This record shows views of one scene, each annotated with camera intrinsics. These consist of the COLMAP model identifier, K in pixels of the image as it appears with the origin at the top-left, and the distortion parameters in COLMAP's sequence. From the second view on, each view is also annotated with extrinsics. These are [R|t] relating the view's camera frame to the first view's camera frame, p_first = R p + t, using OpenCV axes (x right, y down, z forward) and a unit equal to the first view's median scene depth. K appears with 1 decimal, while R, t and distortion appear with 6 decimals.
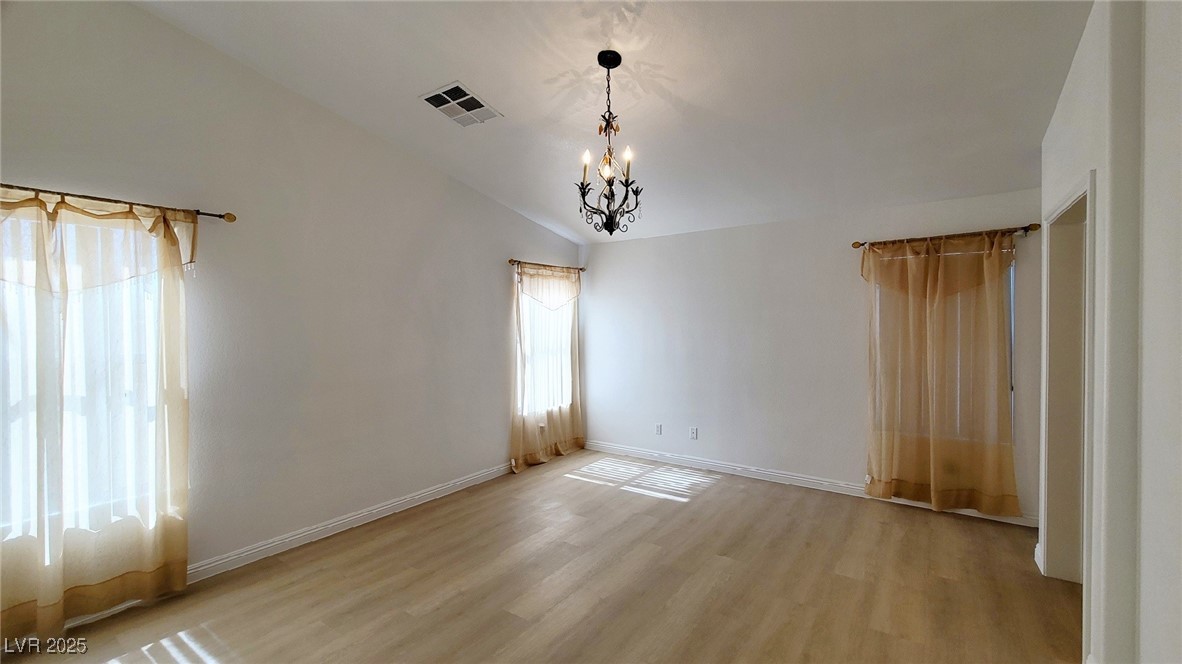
lens RADIAL K [[484.9, 0, 590.9], [0, 484.9, 335.3], [0, 0, 1]] dist [-0.002438, 0.000154]
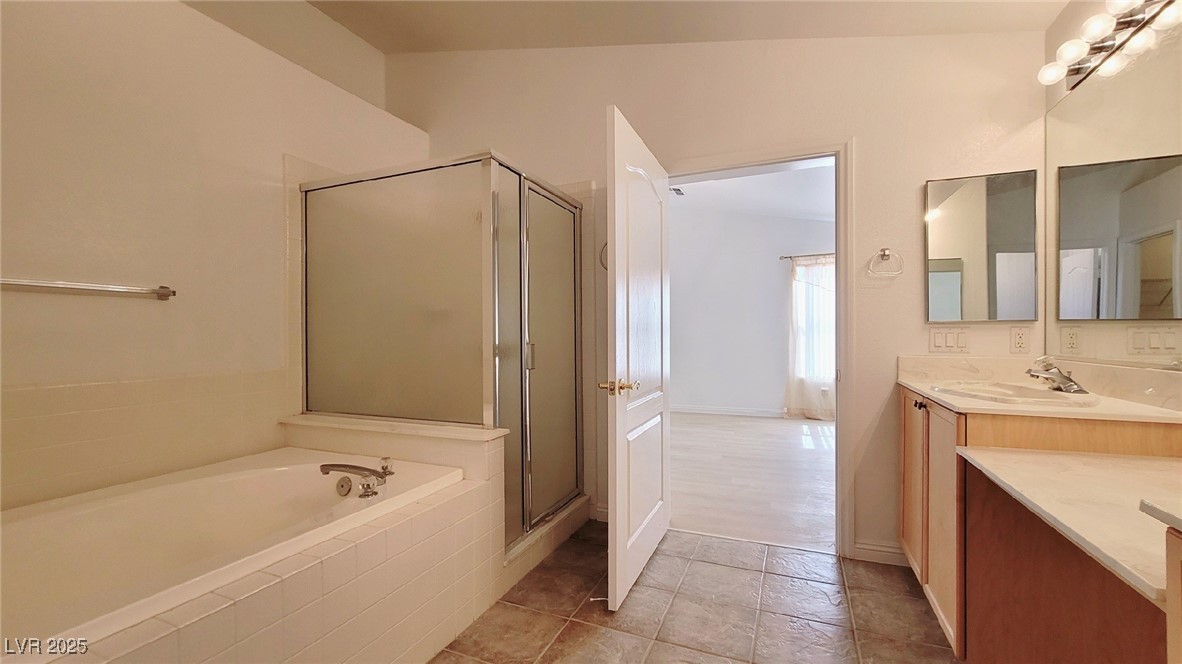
lens RADIAL K [[484.9, 0, 590.9], [0, 484.9, 335.3], [0, 0, 1]] dist [-0.002438, 0.000154]
pose [[0.222590, 0.005507, -0.974897, 1.242681], [-0.015511, 0.999877, 0.002107, 0.079467], [0.974789, 0.014652, 0.222648, 0.240478]]
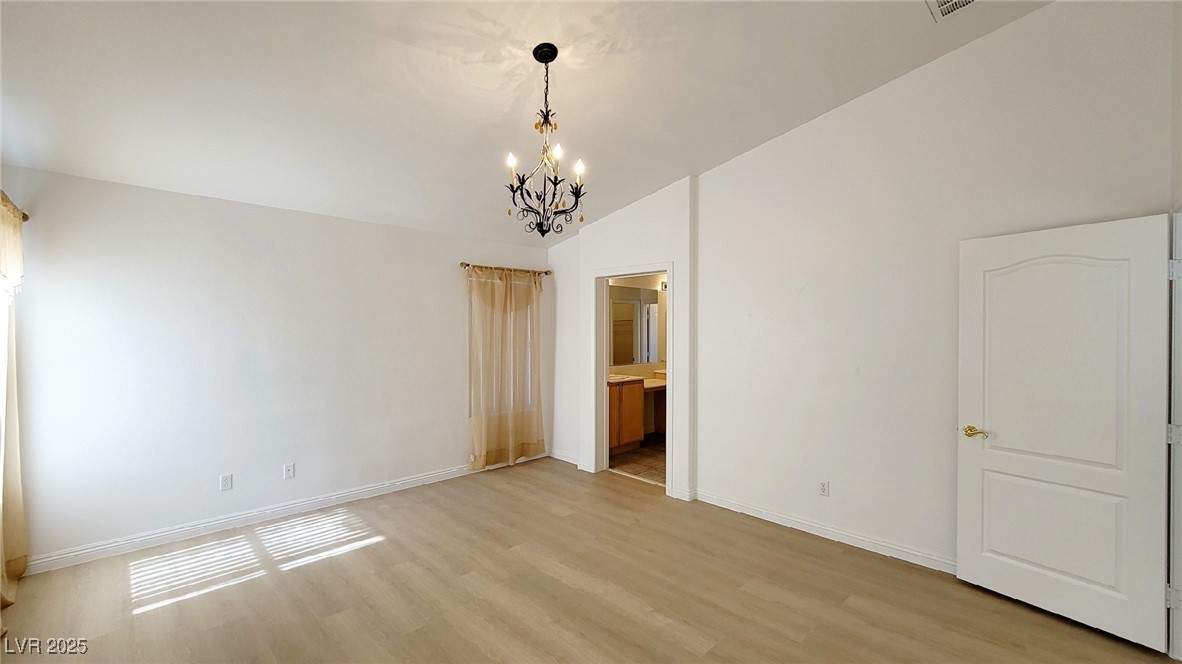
lens RADIAL K [[484.9, 0, 590.9], [0, 484.9, 335.3], [0, 0, 1]] dist [-0.002438, 0.000154]
pose [[0.172630, -0.002002, 0.984985, -0.589733], [0.016460, 0.999864, -0.000852, -0.006127], [-0.984849, 0.016360, 0.172639, 0.500387]]
